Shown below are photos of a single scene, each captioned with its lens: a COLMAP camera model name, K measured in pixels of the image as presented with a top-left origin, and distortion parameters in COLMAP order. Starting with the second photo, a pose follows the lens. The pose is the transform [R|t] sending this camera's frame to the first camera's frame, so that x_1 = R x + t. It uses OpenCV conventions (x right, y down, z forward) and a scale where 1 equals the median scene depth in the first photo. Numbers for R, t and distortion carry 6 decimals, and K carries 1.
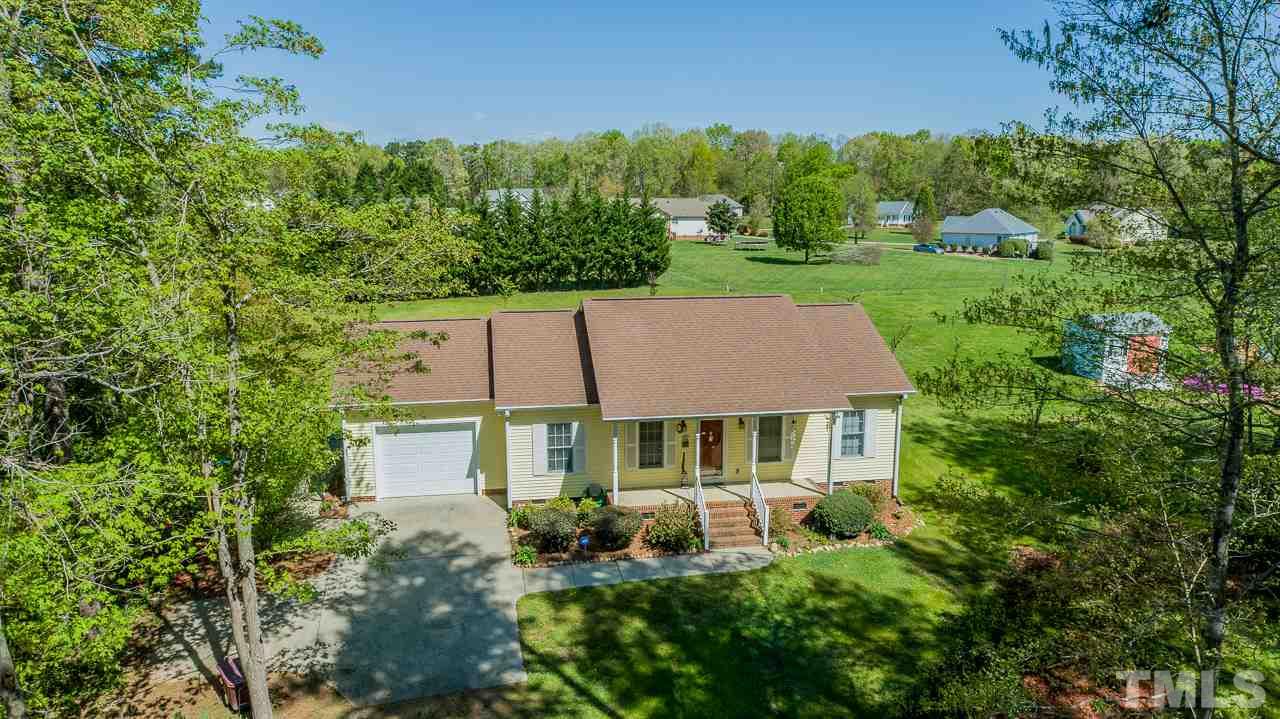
lens RADIAL K [[863.0, 0, 640.0], [0, 863.0, 359.5], [0, 0, 1]] dist [-0.003867, 0.000062]
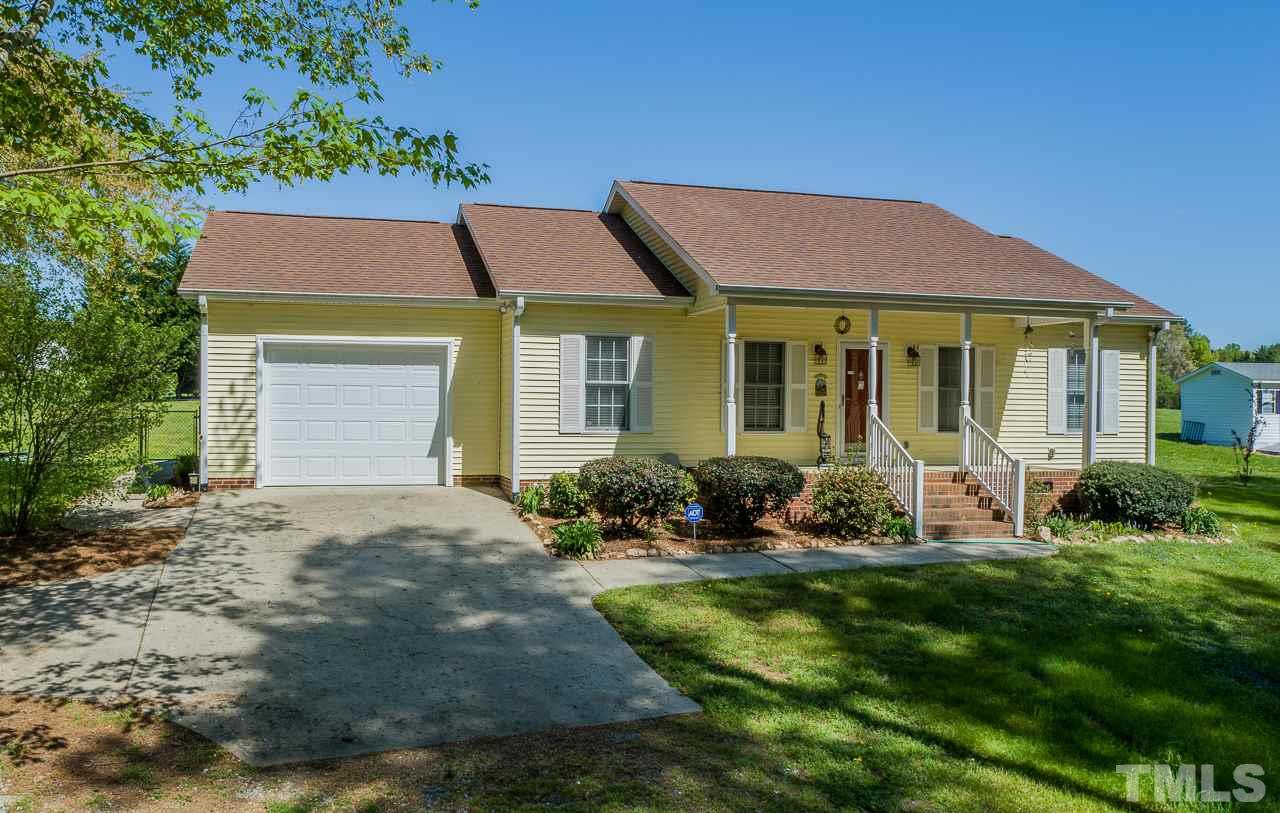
lens RADIAL K [[926.9, 0, 558.5], [0, 926.9, 453.5], [0, 0, 1]] dist [-0.000965, 0.000755]
pose [[0.996629, 0.004466, 0.081914, -0.182529], [0.010154, 0.984124, -0.177192, 0.265509], [-0.081404, 0.177427, 0.980761, 0.465797]]
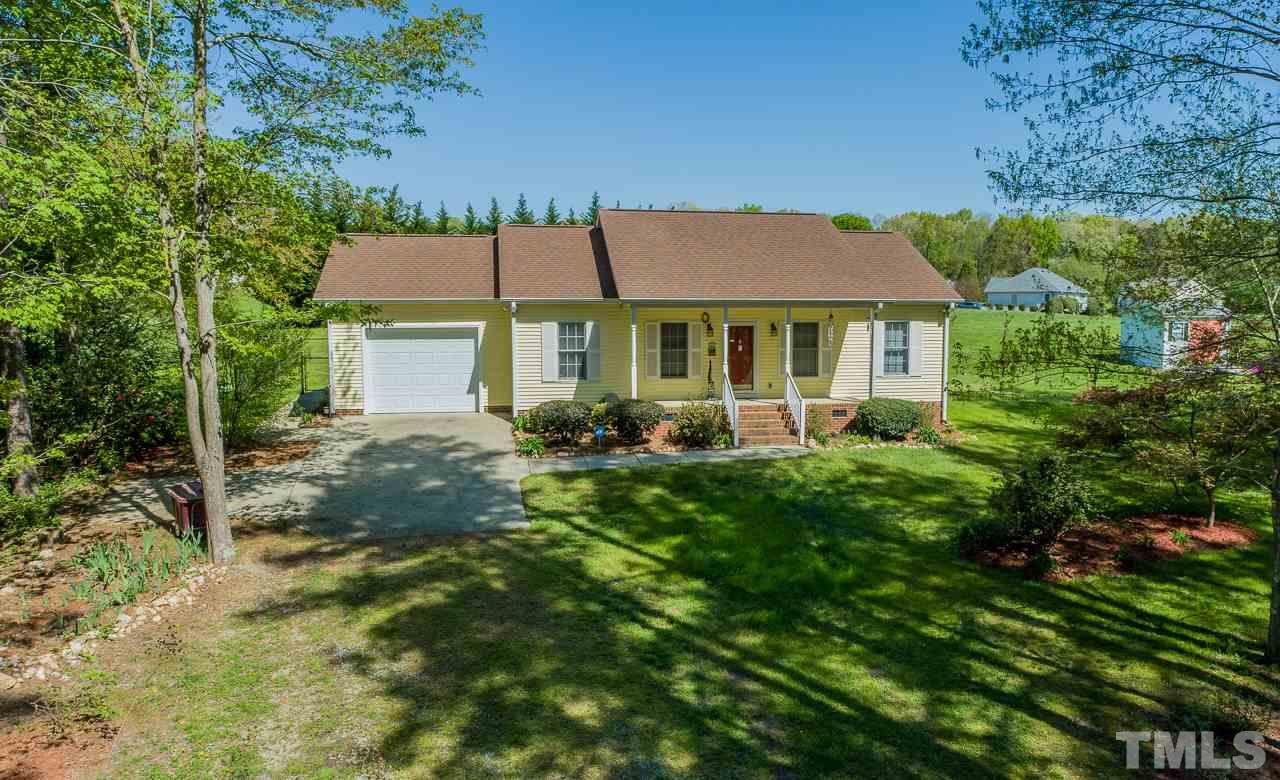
lens RADIAL K [[934.7, 0, 695.3], [0, 934.7, 426.6], [0, 0, 1]] dist [-0.010051, 0.003230]
pose [[0.999524, -0.003069, 0.030686, 0.005245], [0.005821, 0.995925, -0.089997, 0.286363], [-0.030285, 0.090133, 0.995469, 0.039269]]
